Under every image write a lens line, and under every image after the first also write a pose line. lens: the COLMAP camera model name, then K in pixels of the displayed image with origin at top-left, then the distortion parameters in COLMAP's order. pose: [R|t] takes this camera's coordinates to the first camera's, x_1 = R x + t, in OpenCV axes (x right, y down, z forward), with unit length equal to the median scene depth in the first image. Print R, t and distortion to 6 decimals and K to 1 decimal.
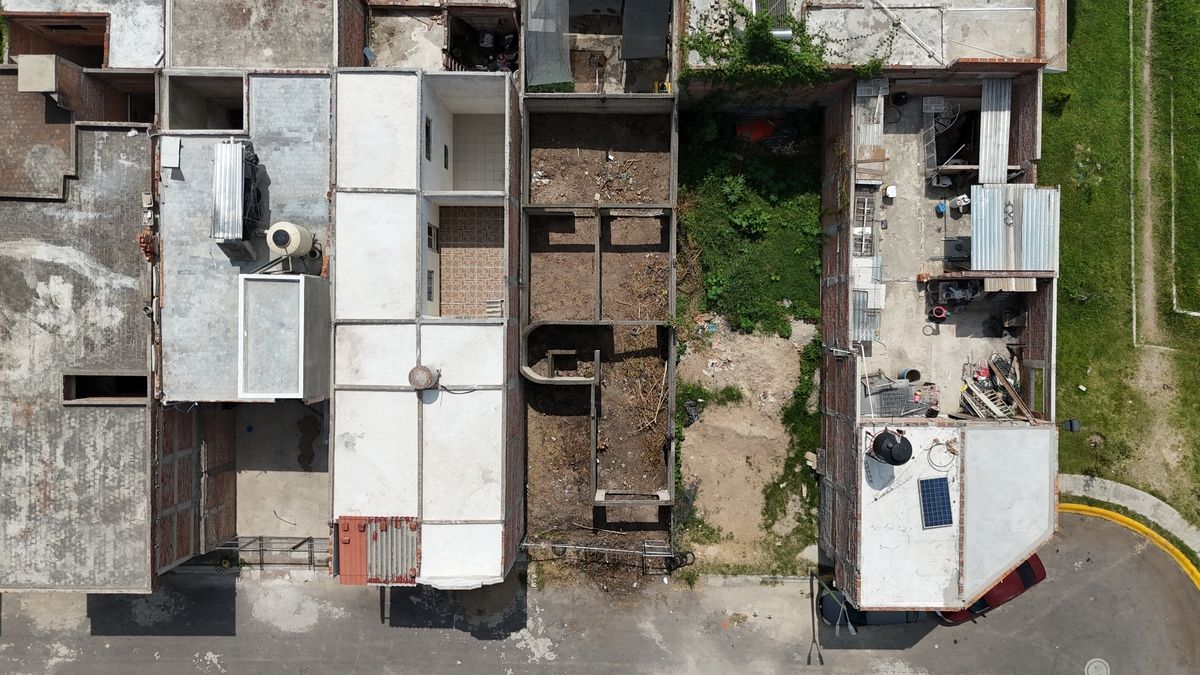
lens RADIAL K [[885.0, 0, 606.3], [0, 885.0, 336.8], [0, 0, 1]] dist [0.048483, -0.044924]
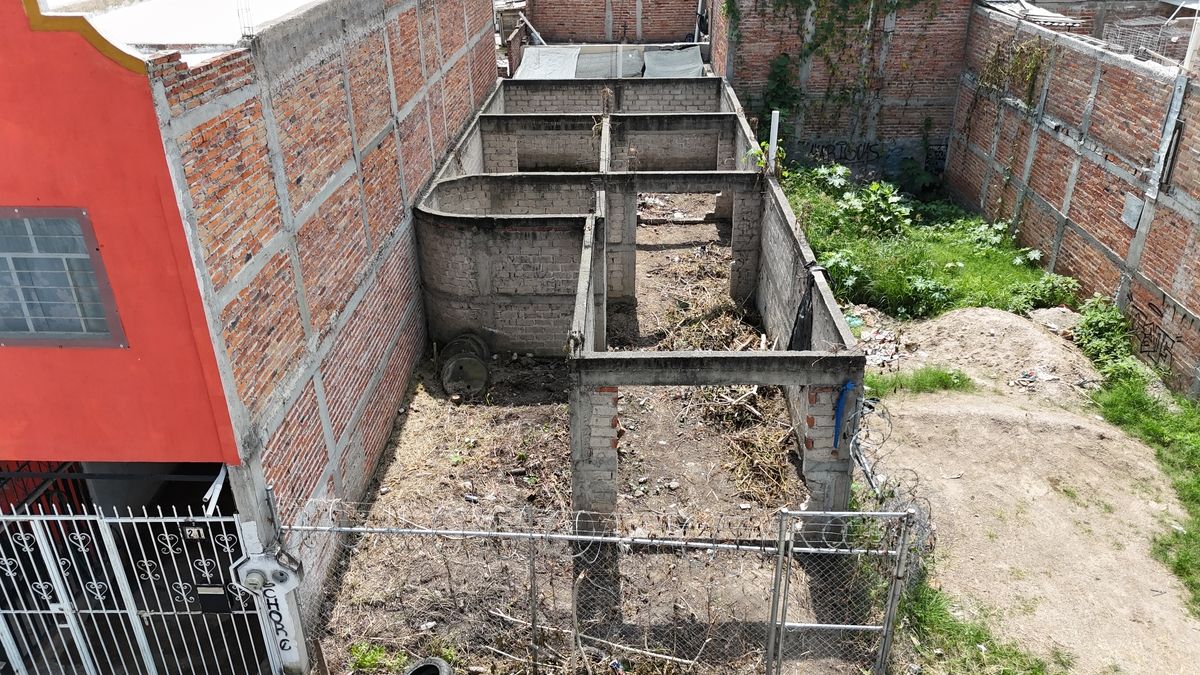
lens RADIAL K [[885.0, 0, 606.3], [0, 885.0, 339.4], [0, 0, 1]] dist [0.048483, -0.044924]
pose [[0.999889, 0.006216, -0.013523, -0.001412], [-0.014875, 0.447115, -0.894353, 0.413317], [0.000487, 0.894455, 0.447158, 0.809857]]
